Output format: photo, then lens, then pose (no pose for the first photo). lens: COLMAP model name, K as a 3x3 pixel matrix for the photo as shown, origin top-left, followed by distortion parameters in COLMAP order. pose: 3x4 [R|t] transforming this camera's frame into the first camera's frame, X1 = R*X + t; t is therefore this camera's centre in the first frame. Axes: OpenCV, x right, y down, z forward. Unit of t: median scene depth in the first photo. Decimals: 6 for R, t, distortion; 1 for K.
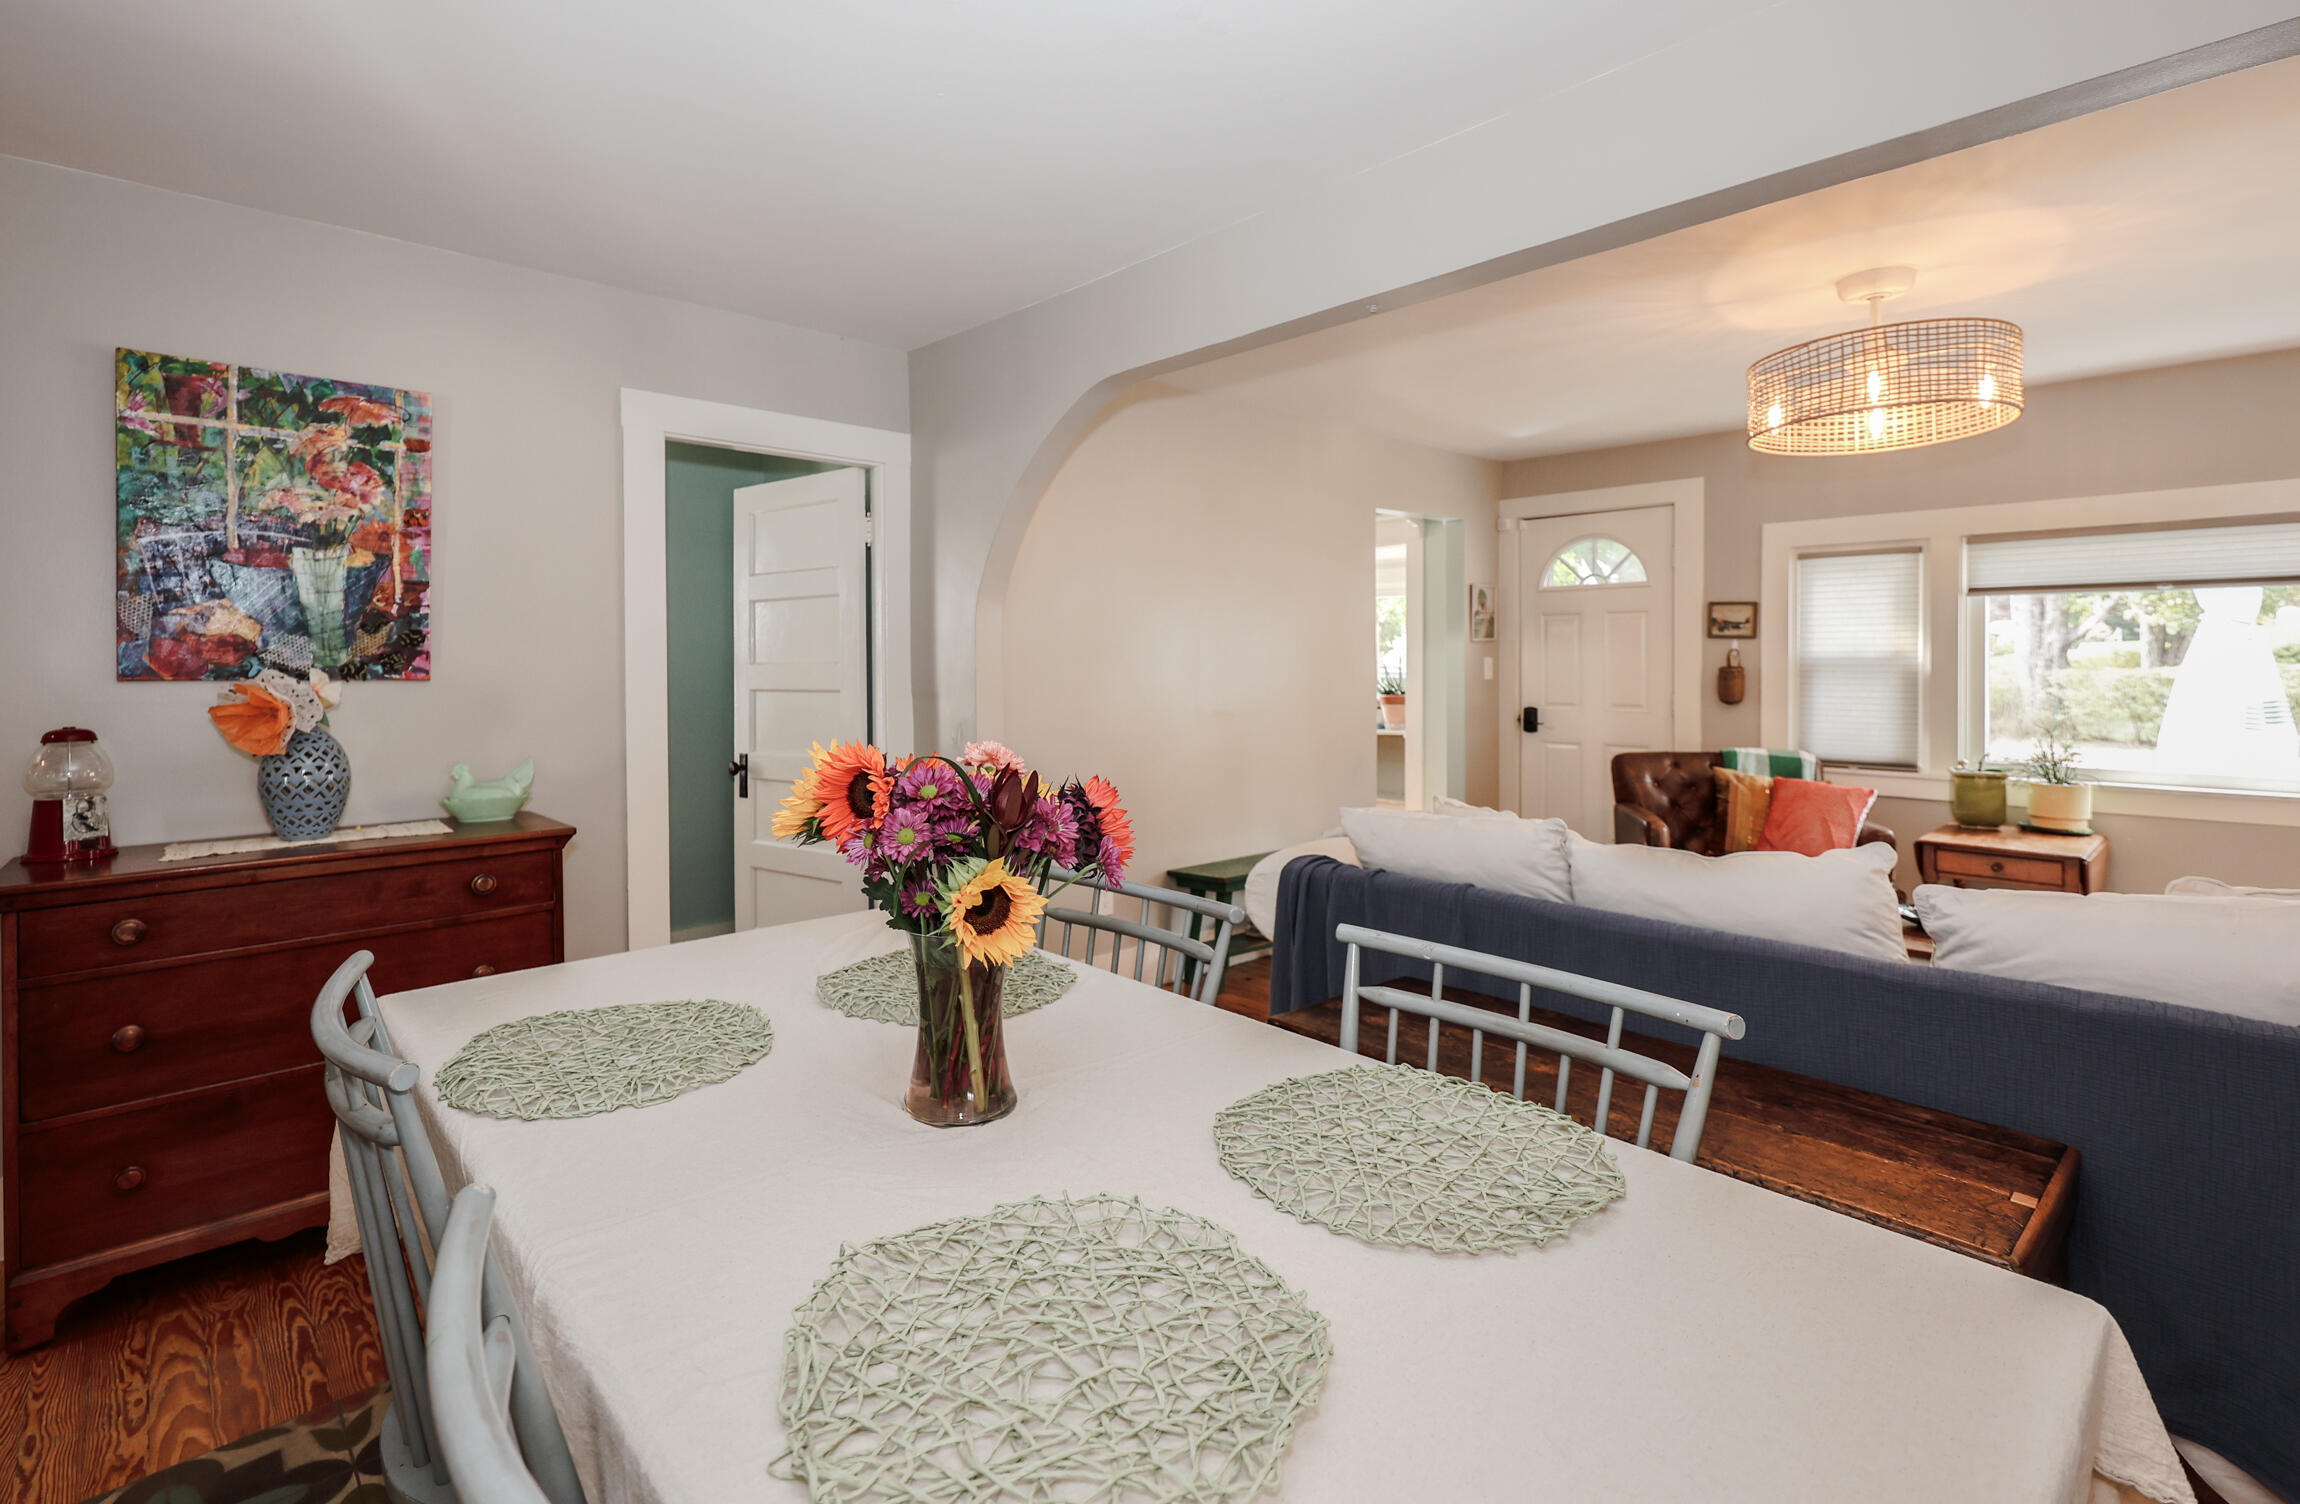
lens RADIAL K [[1019.0, 0, 1139.7], [0, 1019.0, 667.4], [0, 0, 1]] dist [0.001944, -0.000012]
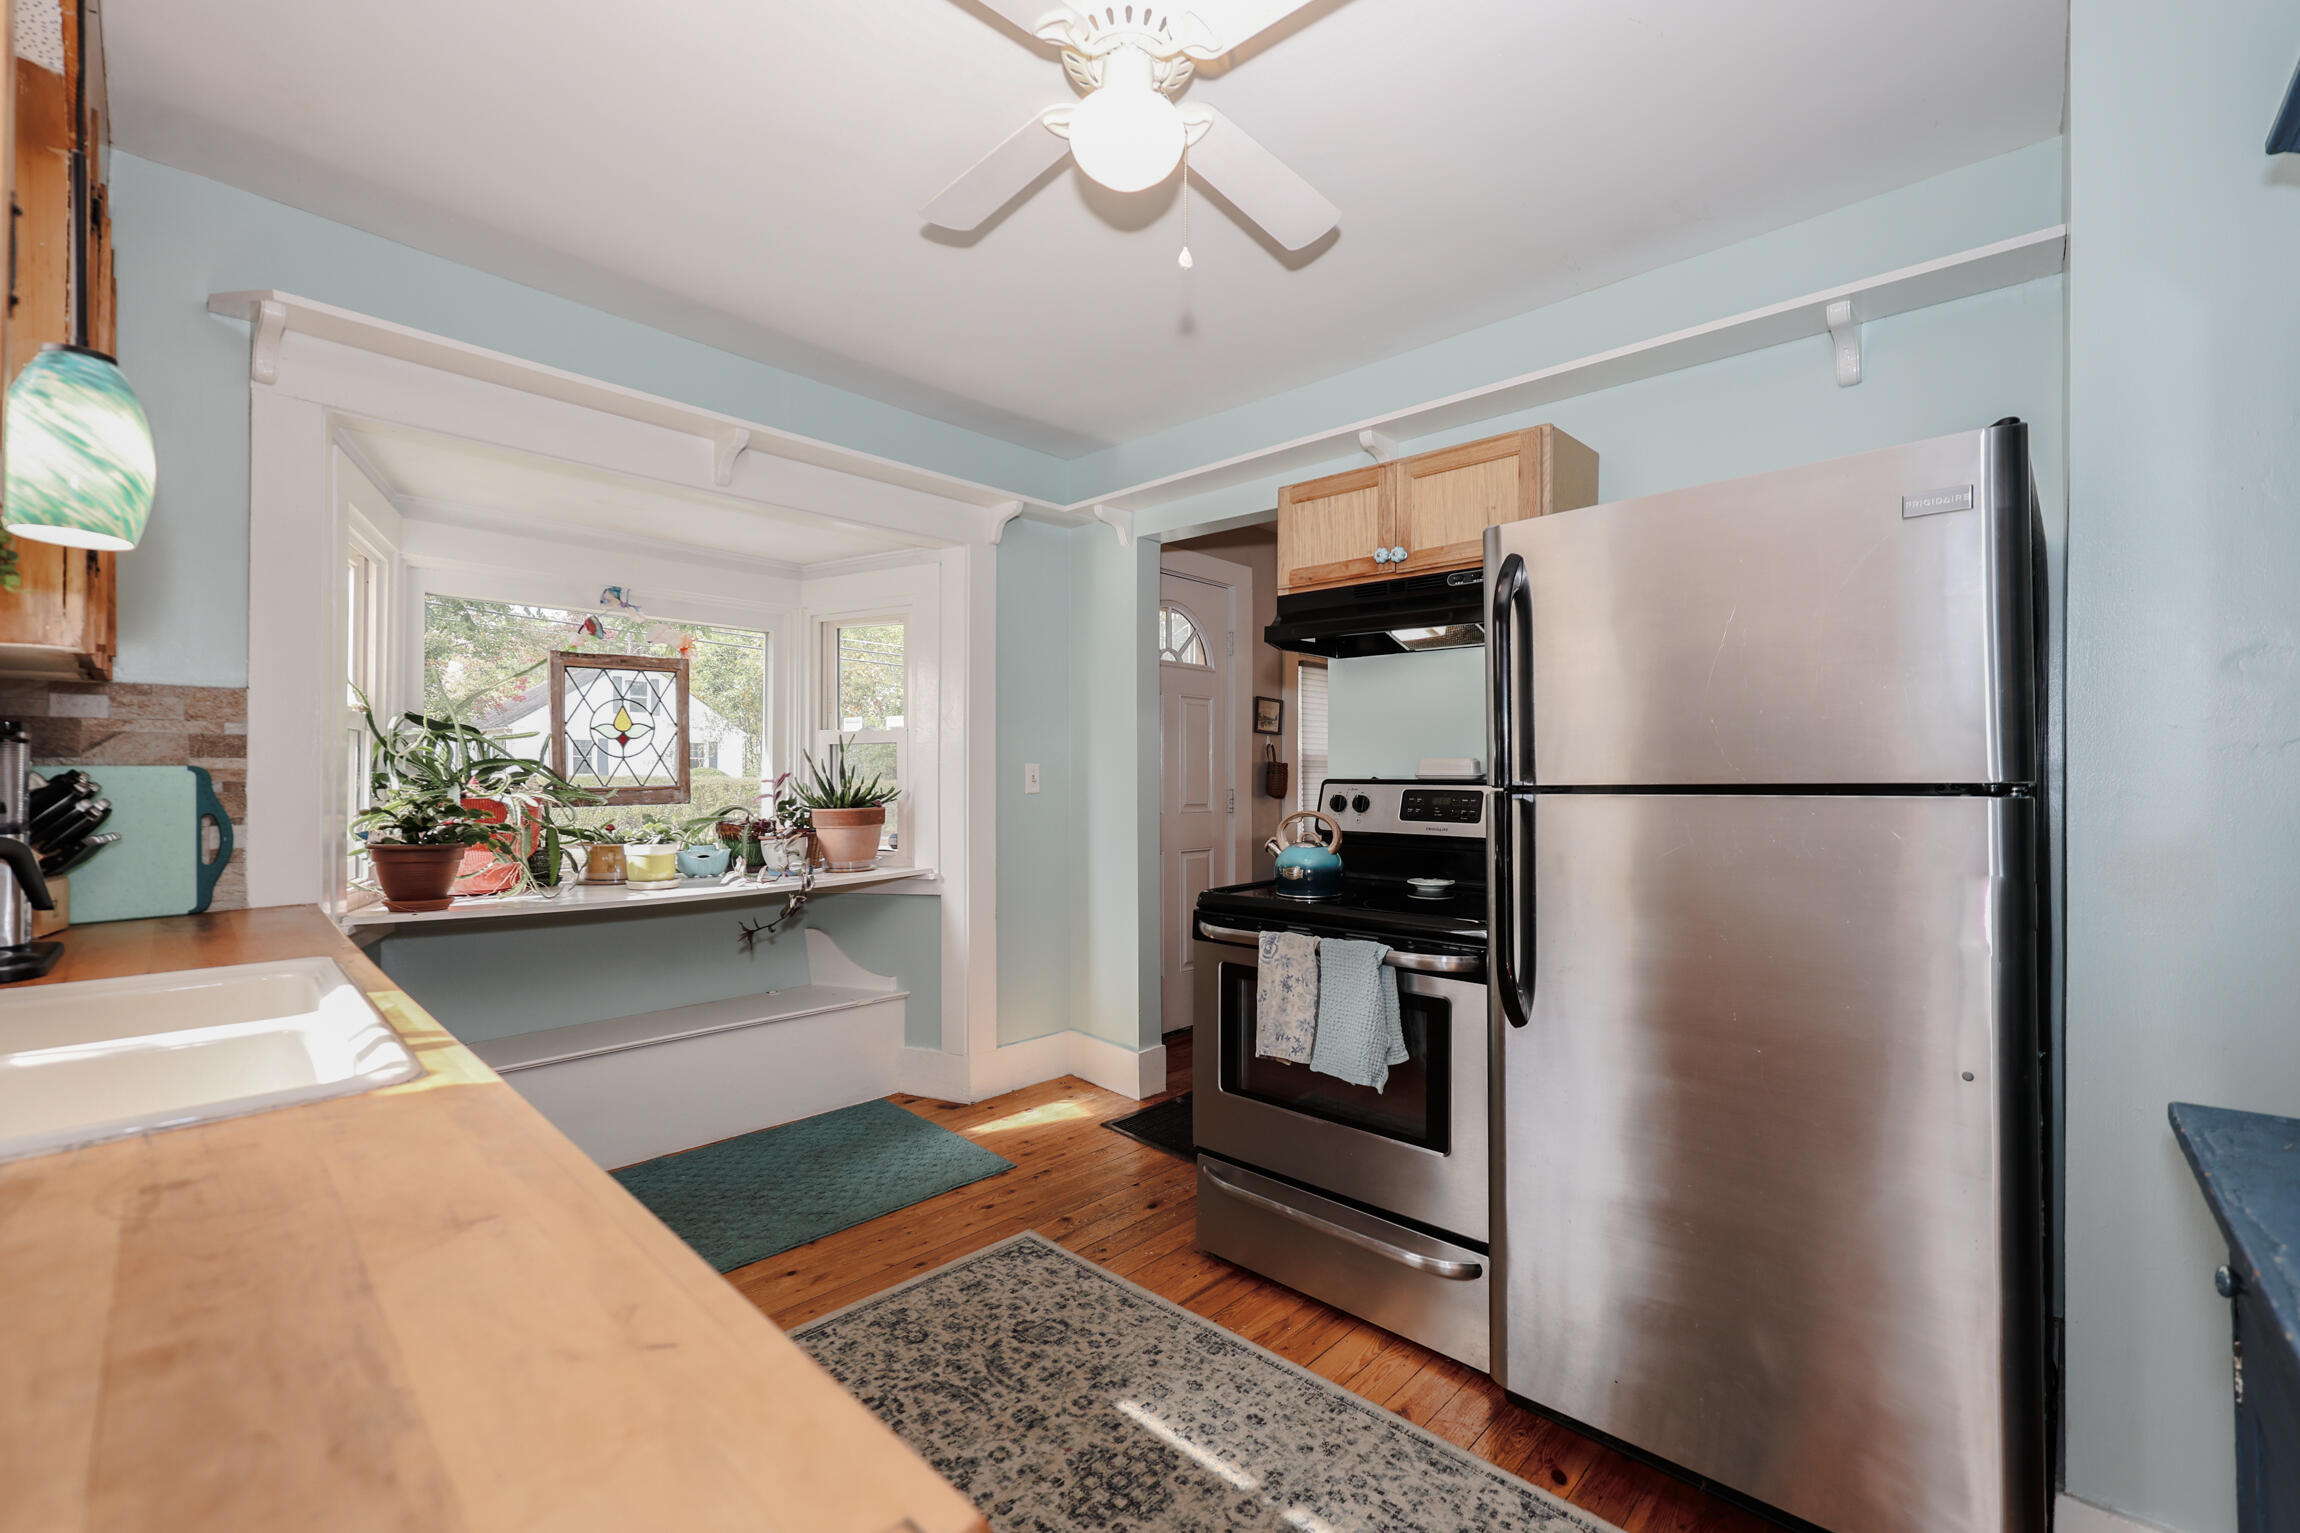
lens RADIAL K [[944.2, 0, 1152.5], [0, 944.2, 774.6], [0, 0, 1]] dist [-0.000085, 0.000124]
pose [[-0.084147, 0.008830, 0.996414, -0.649374], [0.005436, 0.999950, -0.008402, 0.036418], [-0.996439, 0.004709, -0.084191, 2.176141]]
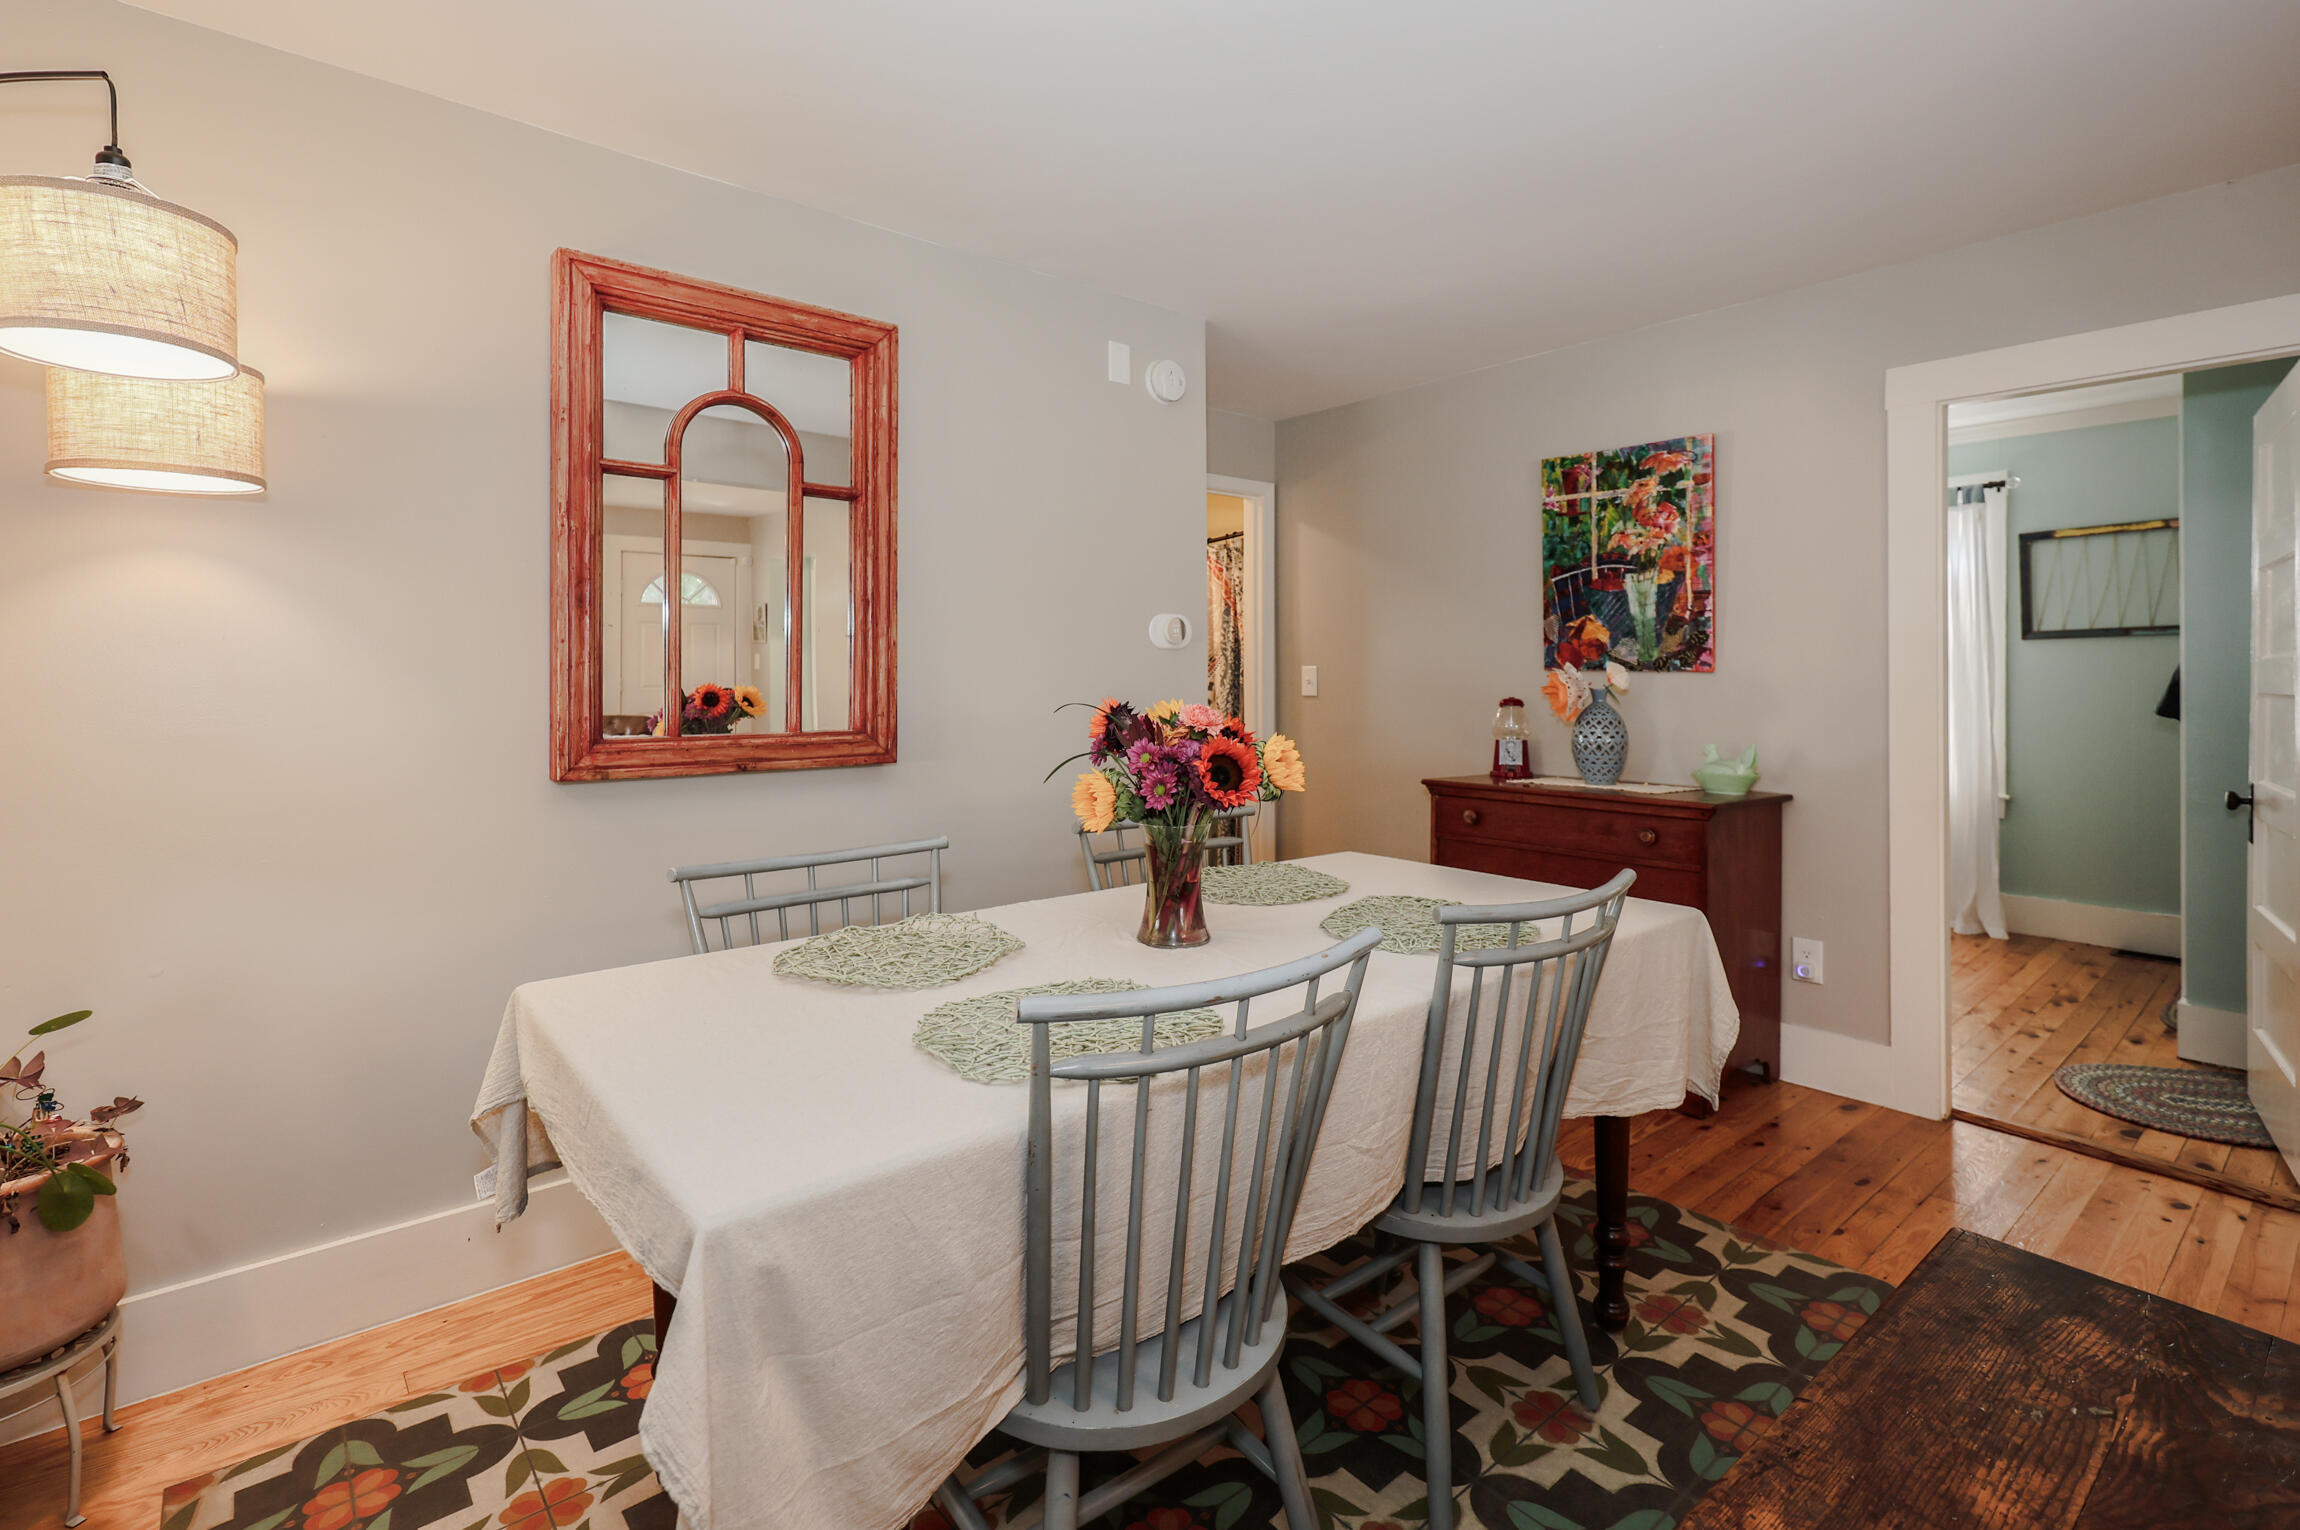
lens RADIAL K [[1061.7, 0, 1202.0], [0, 1061.7, 680.9], [0, 0, 1]] dist [-0.000051, 0.000356]
pose [[0.002460, 0.009011, -0.999956, 0.555855], [-0.006835, 0.999936, 0.008994, 0.015936], [0.999974, 0.006813, 0.002521, 0.401073]]
